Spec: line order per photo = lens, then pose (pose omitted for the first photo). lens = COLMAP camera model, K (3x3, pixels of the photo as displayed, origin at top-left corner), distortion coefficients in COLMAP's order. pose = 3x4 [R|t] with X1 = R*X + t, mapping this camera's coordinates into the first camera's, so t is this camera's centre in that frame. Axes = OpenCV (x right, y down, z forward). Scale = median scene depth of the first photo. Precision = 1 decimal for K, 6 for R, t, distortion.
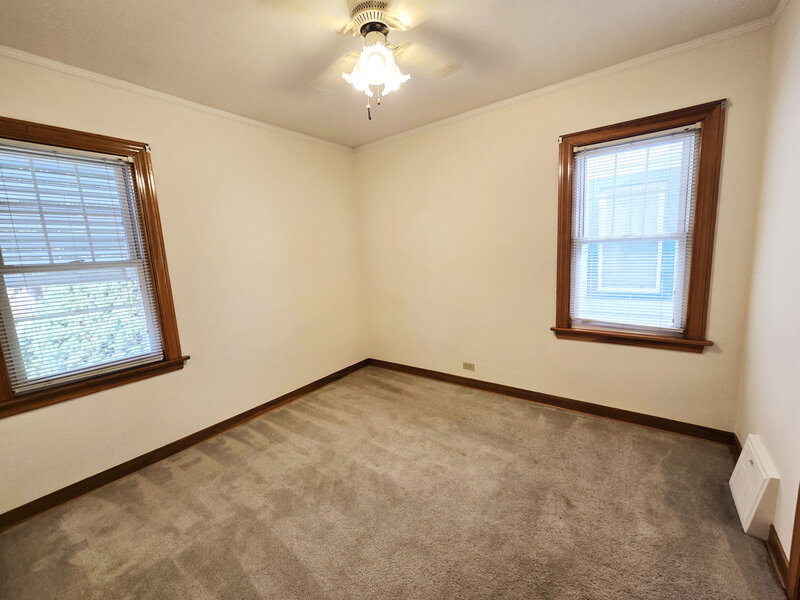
lens RADIAL K [[329.5, 0, 401.1], [0, 329.5, 301.9], [0, 0, 1]] dist [0.000105, 0.000027]
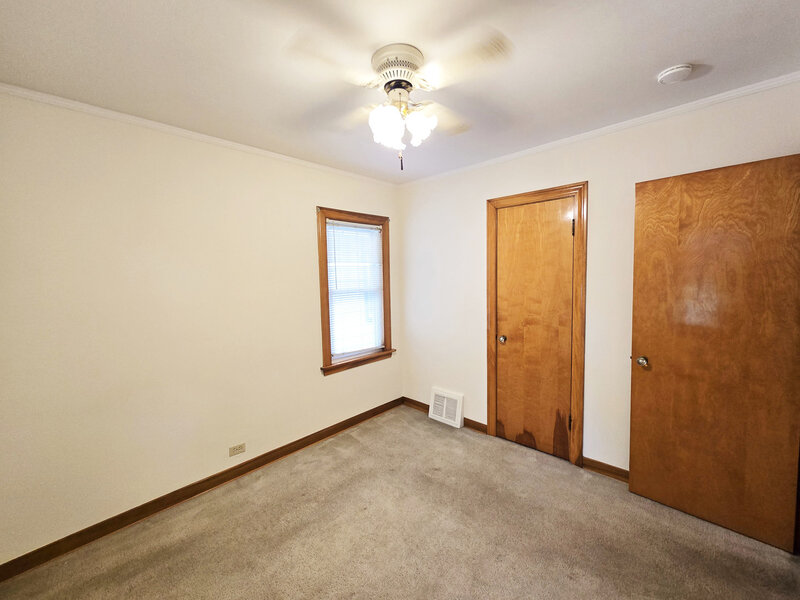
lens RADIAL K [[329.5, 0, 401.1], [0, 329.5, 301.9], [0, 0, 1]] dist [0.000105, 0.000027]
pose [[0.117088, -0.034354, 0.992527, -0.783606], [0.172586, 0.984899, 0.013730, -0.142544], [-0.978010, 0.169689, 0.121249, 0.708530]]
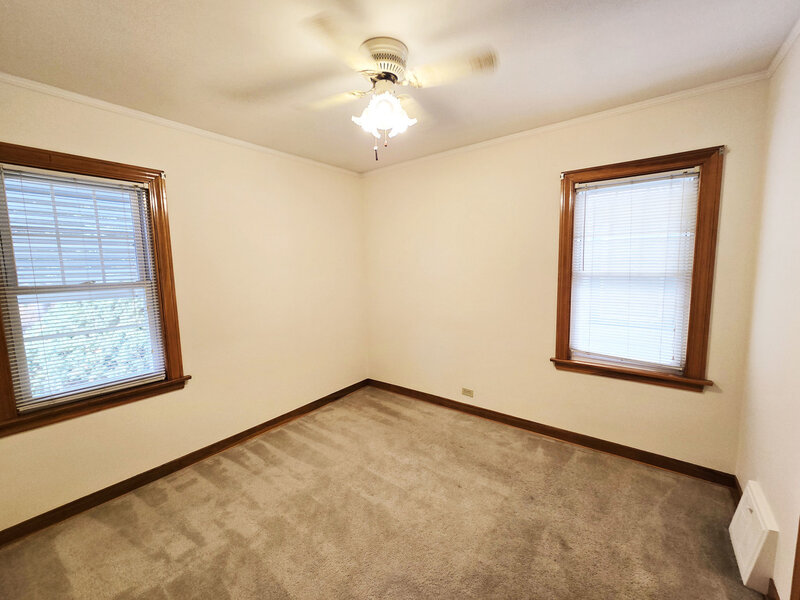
lens RADIAL K [[329.5, 0, 399.9], [0, 329.5, 301.8], [0, 0, 1]] dist [0.000399, -0.000417]
pose [[0.999392, 0.032907, -0.011520, 0.003832], [-0.033341, 0.998654, -0.039740, -0.048752], [0.010197, 0.040100, 0.999144, -0.015487]]
